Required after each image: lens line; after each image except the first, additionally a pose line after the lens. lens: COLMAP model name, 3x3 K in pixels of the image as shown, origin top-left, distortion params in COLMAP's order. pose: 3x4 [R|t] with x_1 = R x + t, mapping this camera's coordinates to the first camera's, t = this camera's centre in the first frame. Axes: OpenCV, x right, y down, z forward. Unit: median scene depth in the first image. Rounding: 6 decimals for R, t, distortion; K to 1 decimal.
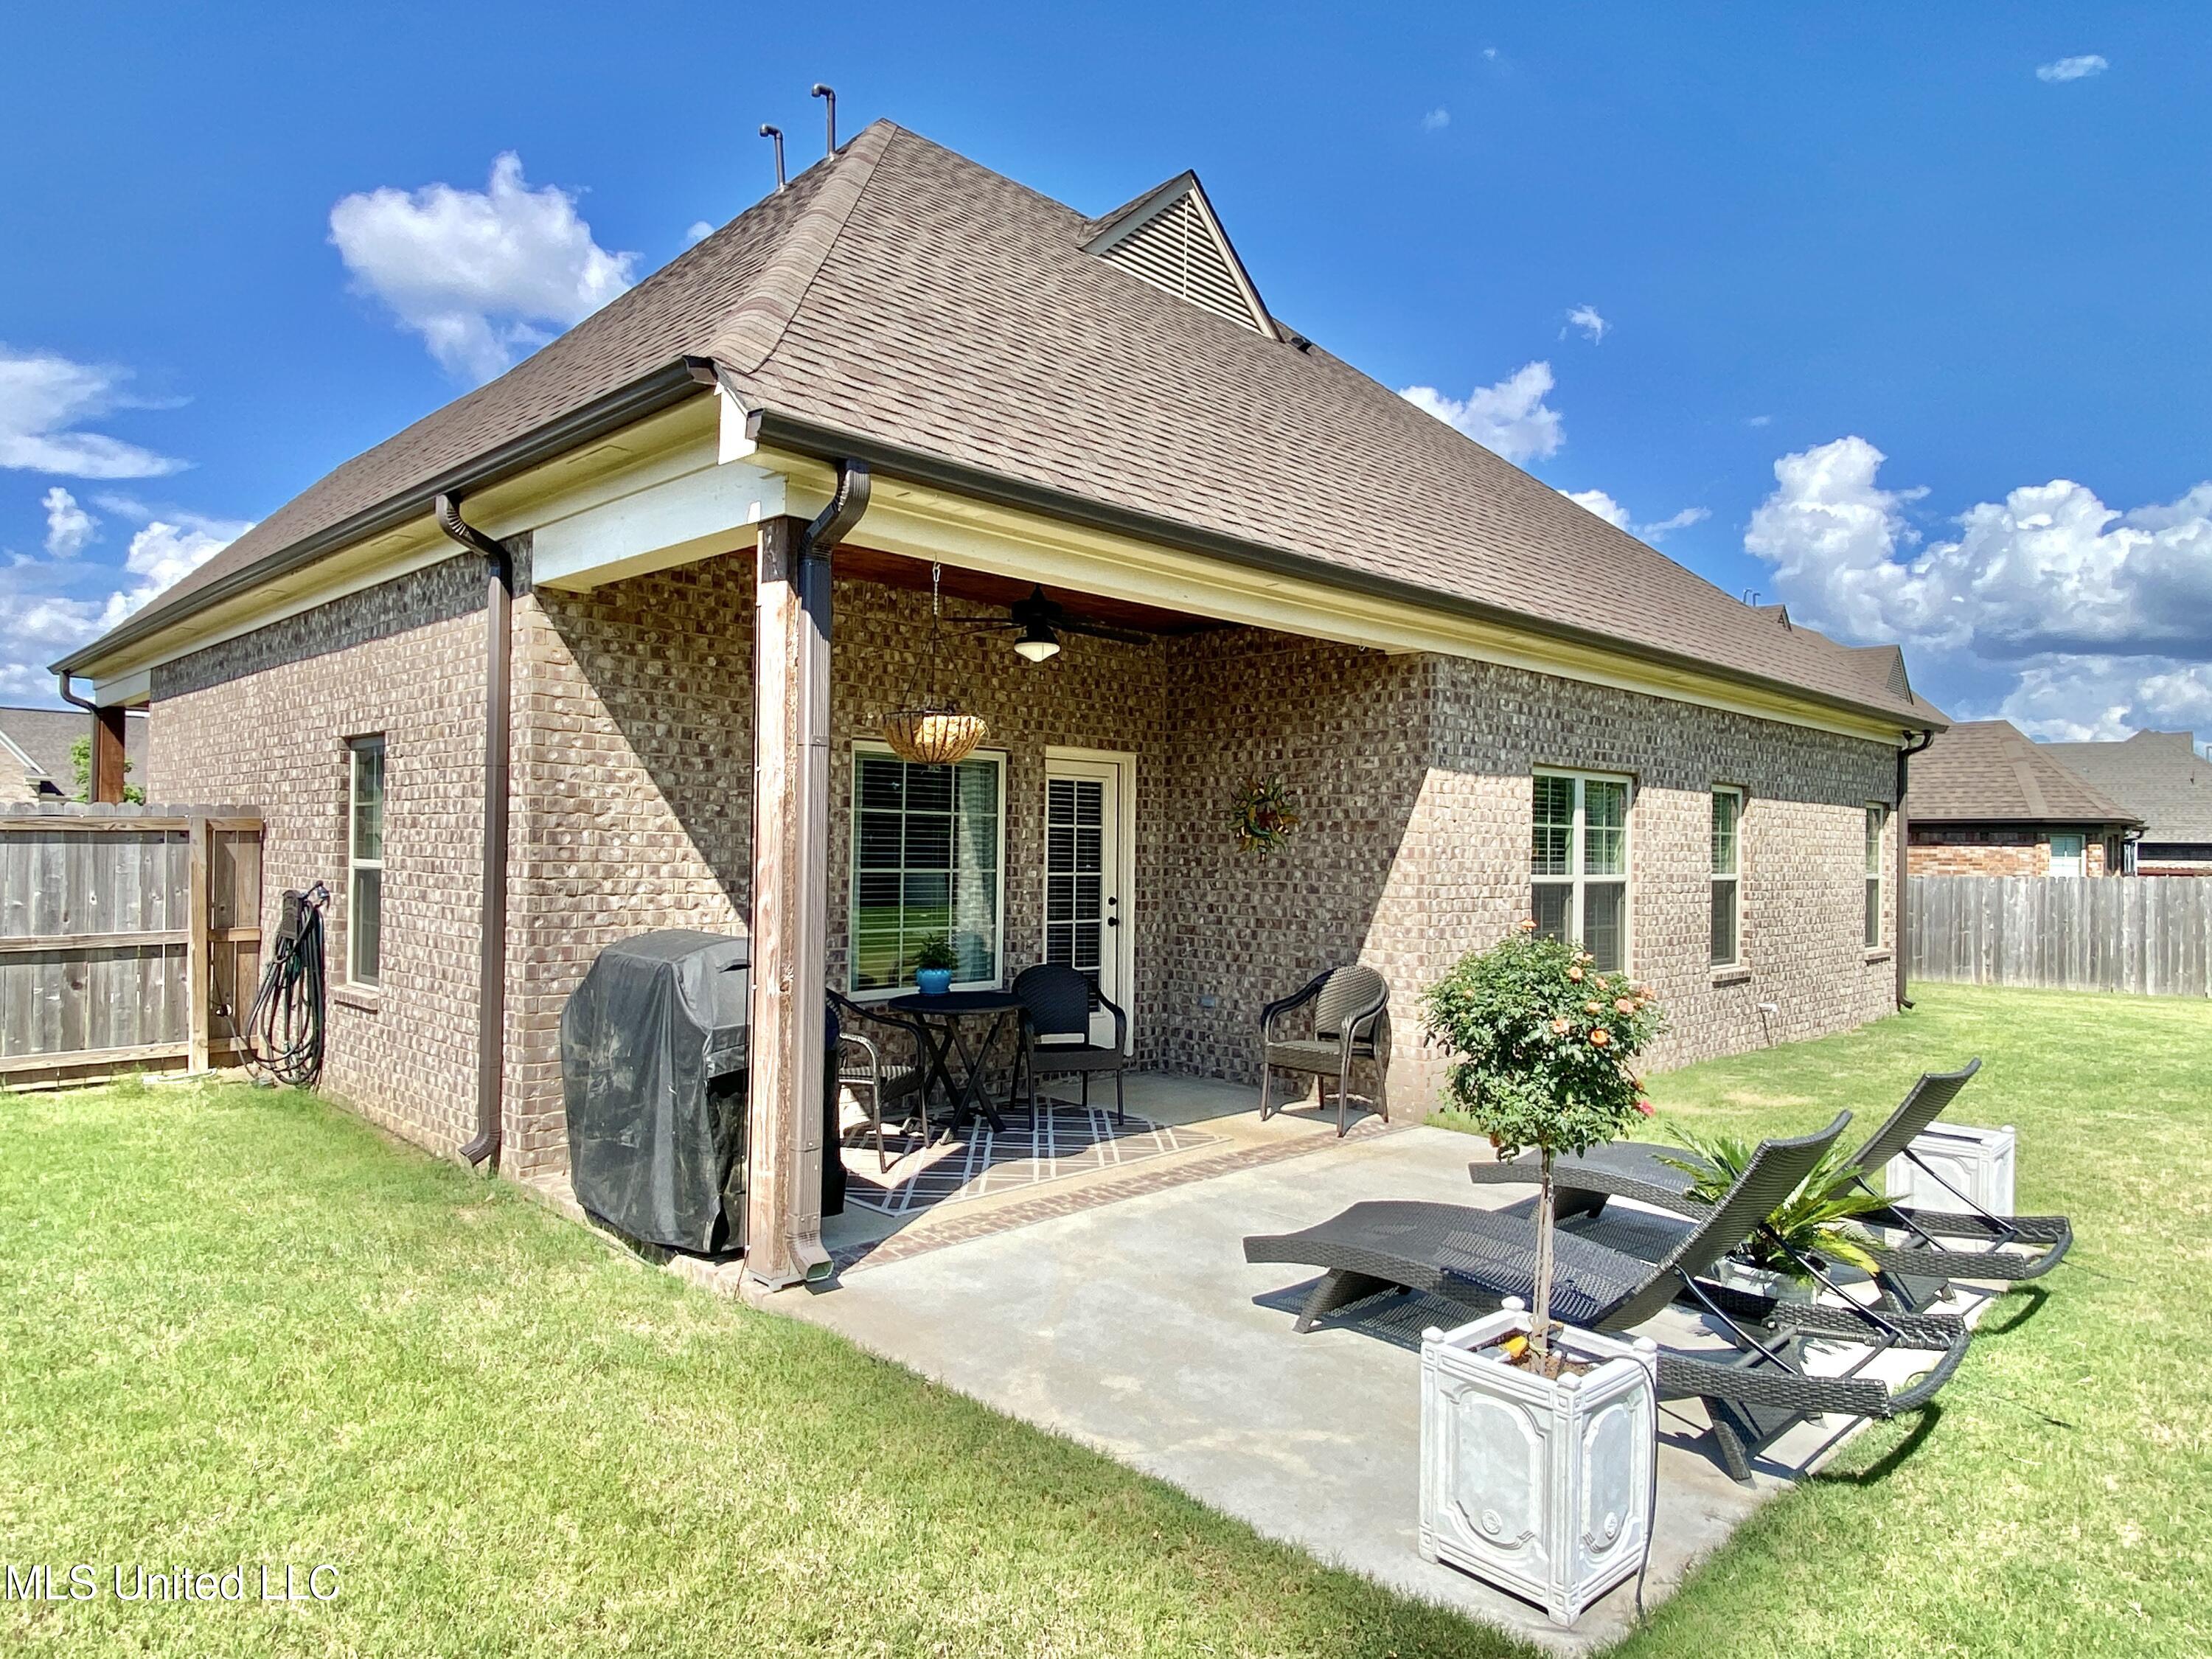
lens RADIAL K [[1350.4, 0, 1085.1], [0, 1350.4, 816.1], [0, 0, 1]] dist [0.096691, -0.110012]
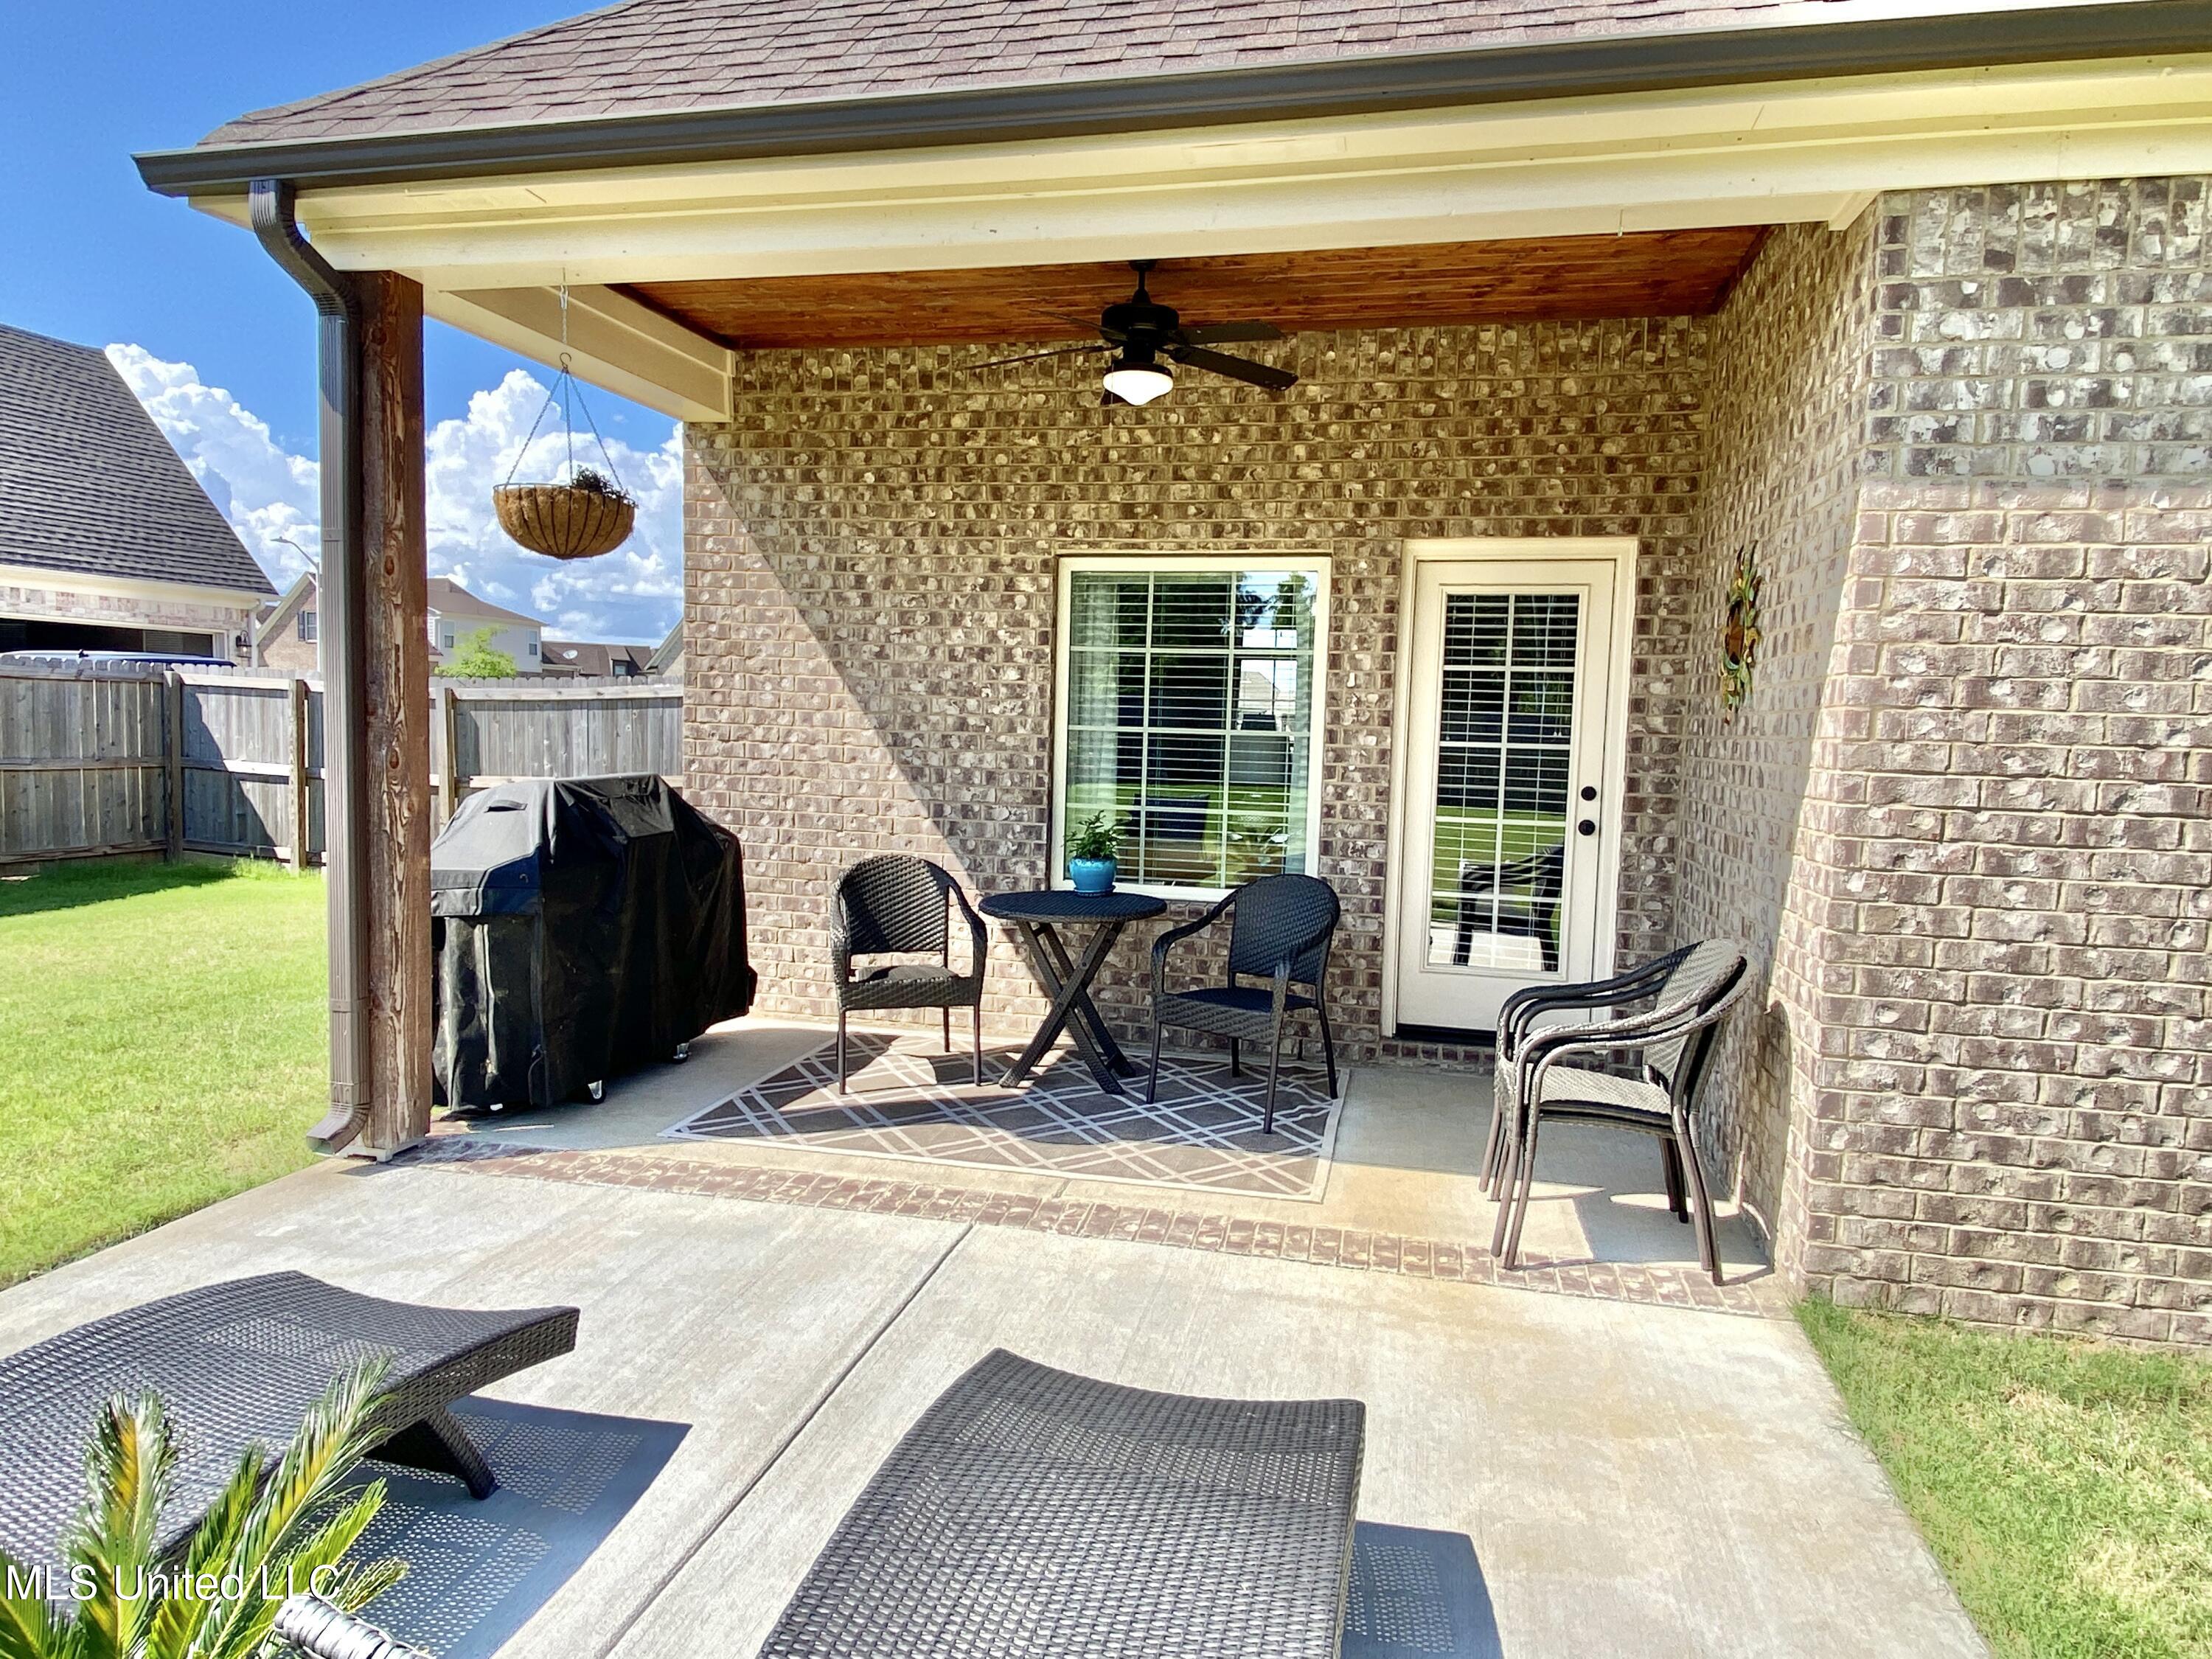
lens RADIAL K [[1350.4, 0, 1085.1], [0, 1350.4, 816.1], [0, 0, 1]] dist [0.096691, -0.110012]
pose [[0.534793, 0.060917, -0.842785, 0.541309], [0.000018, 0.997397, 0.072104, 0.038634], [0.844983, -0.038576, 0.533400, 0.644456]]
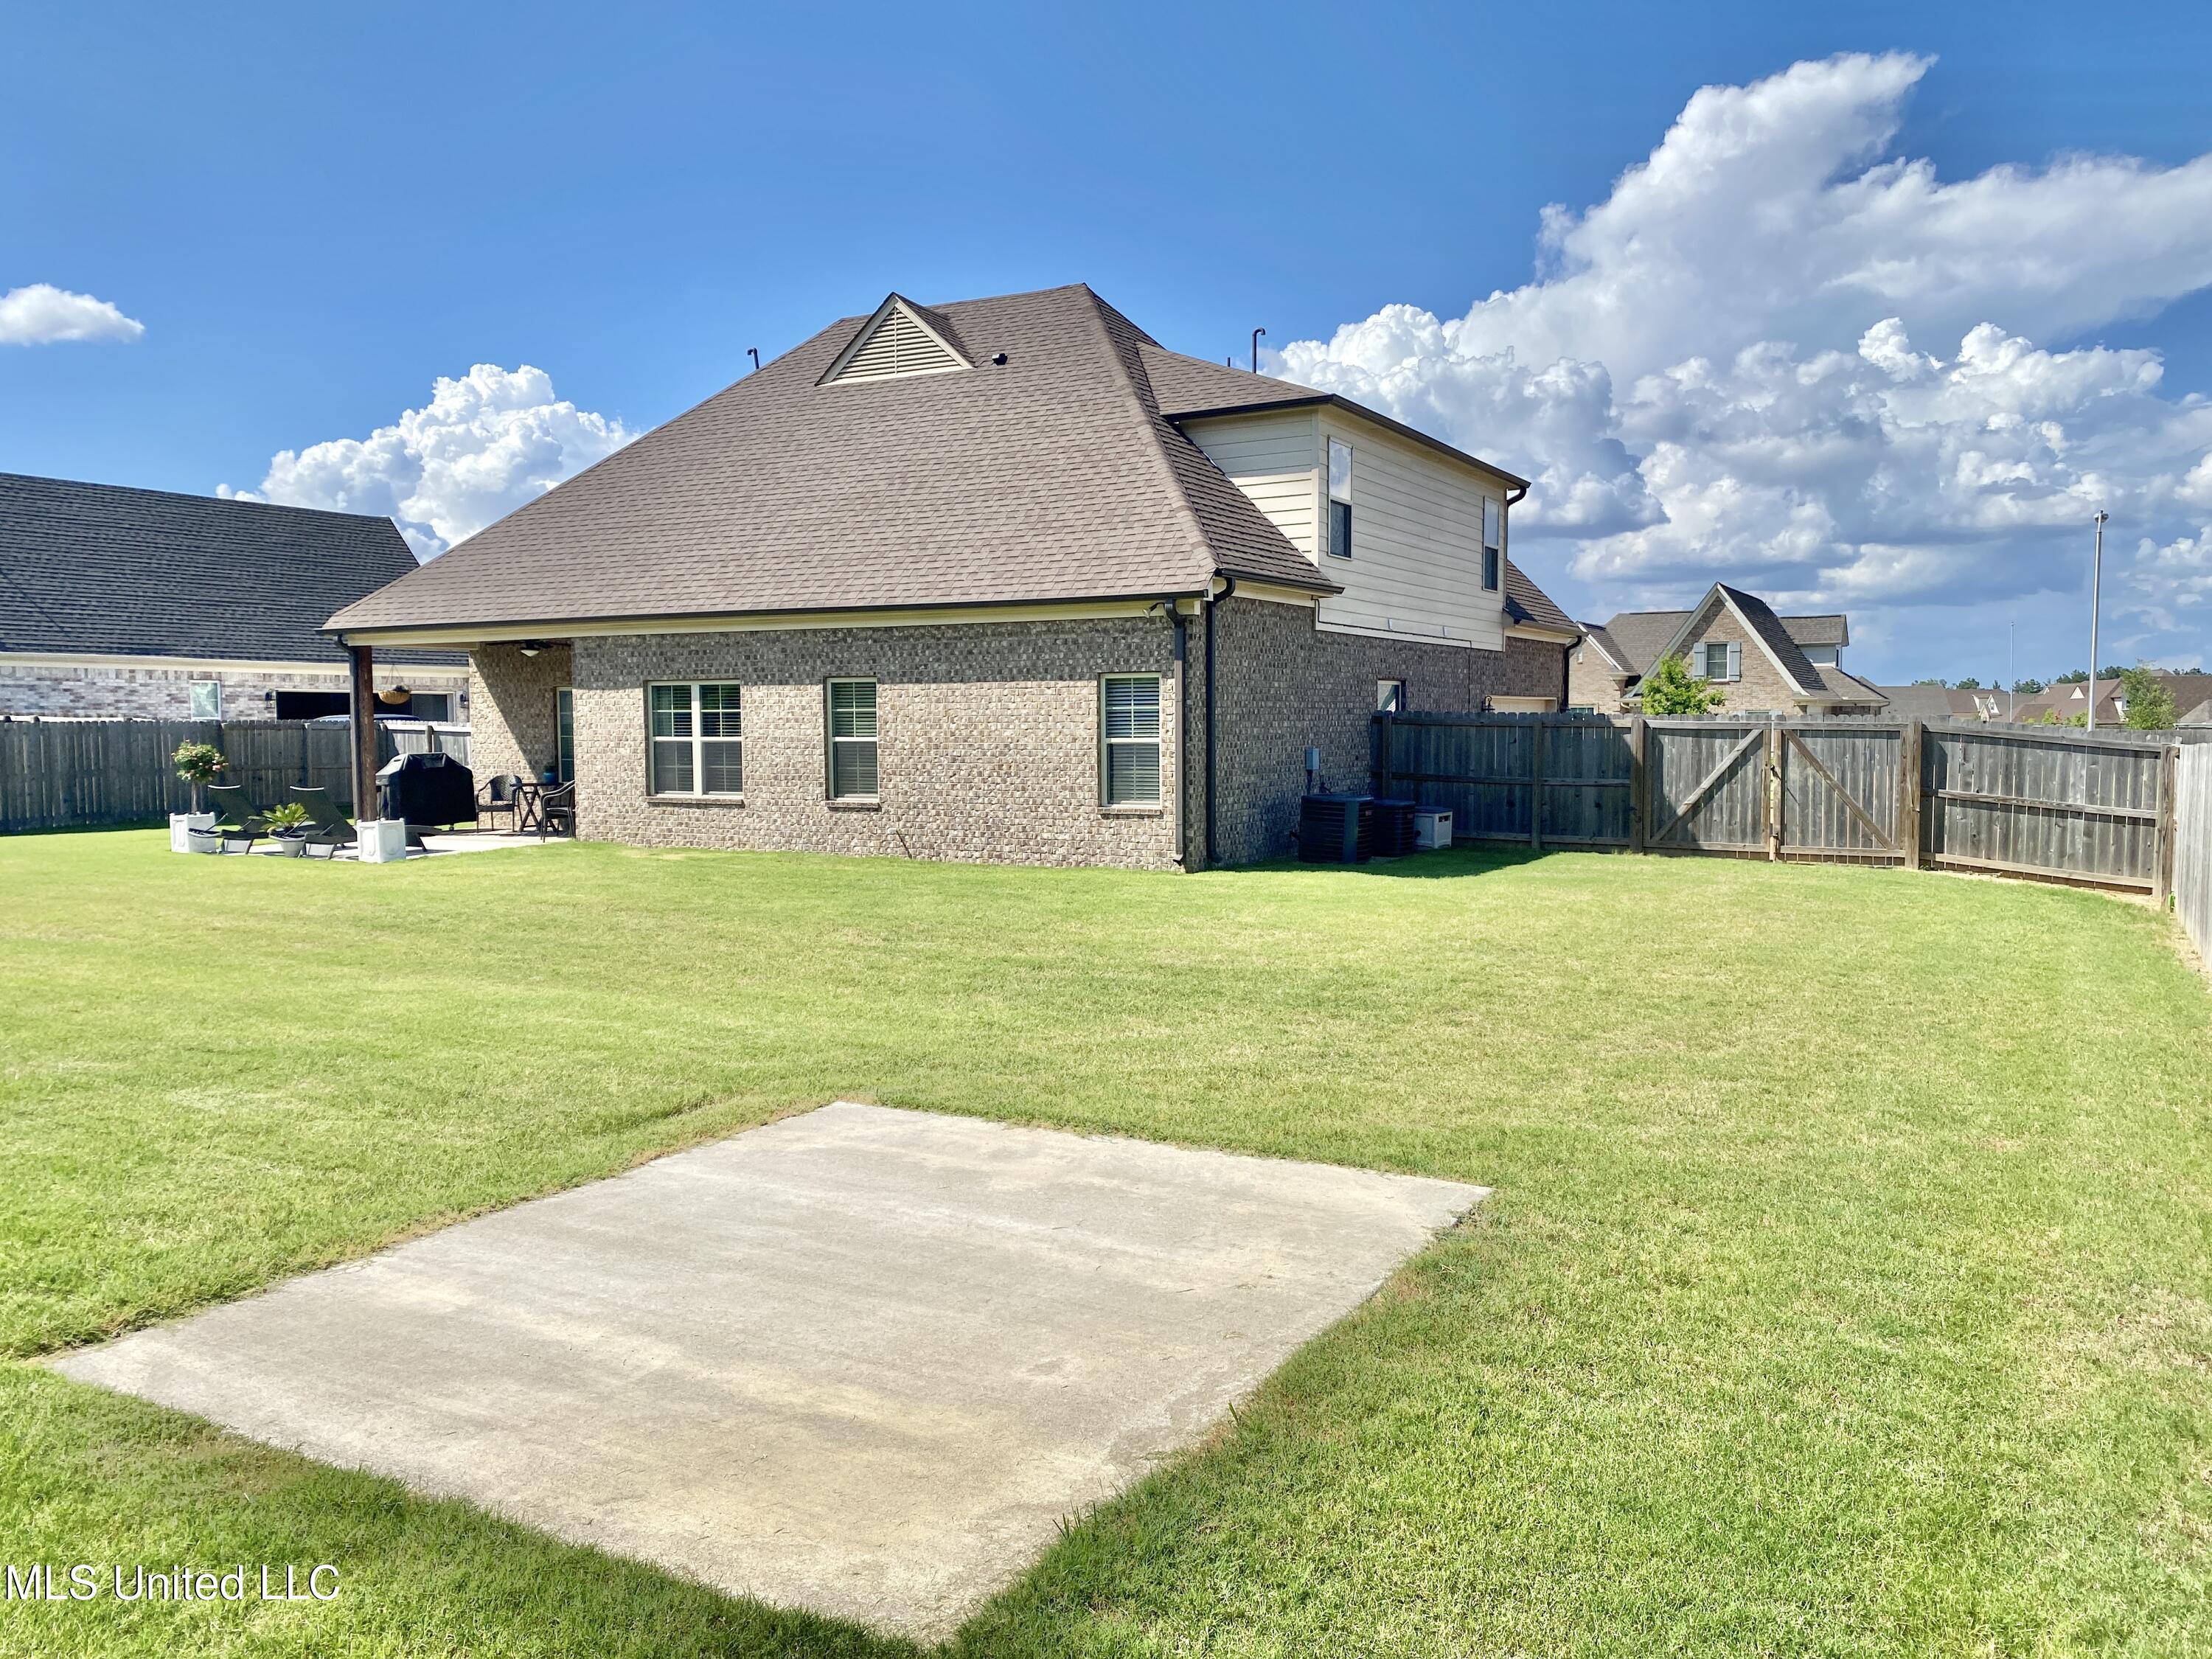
lens RADIAL K [[1706.3, 0, 1106.0], [0, 1706.3, 829.5], [0, 0, 1]] dist [0.011133, 0.001770]
pose [[0.291642, 0.042172, -0.955597, 3.602117], [0.024016, 0.998390, 0.051390, 0.081223], [0.956226, -0.037937, 0.290160, 1.138441]]
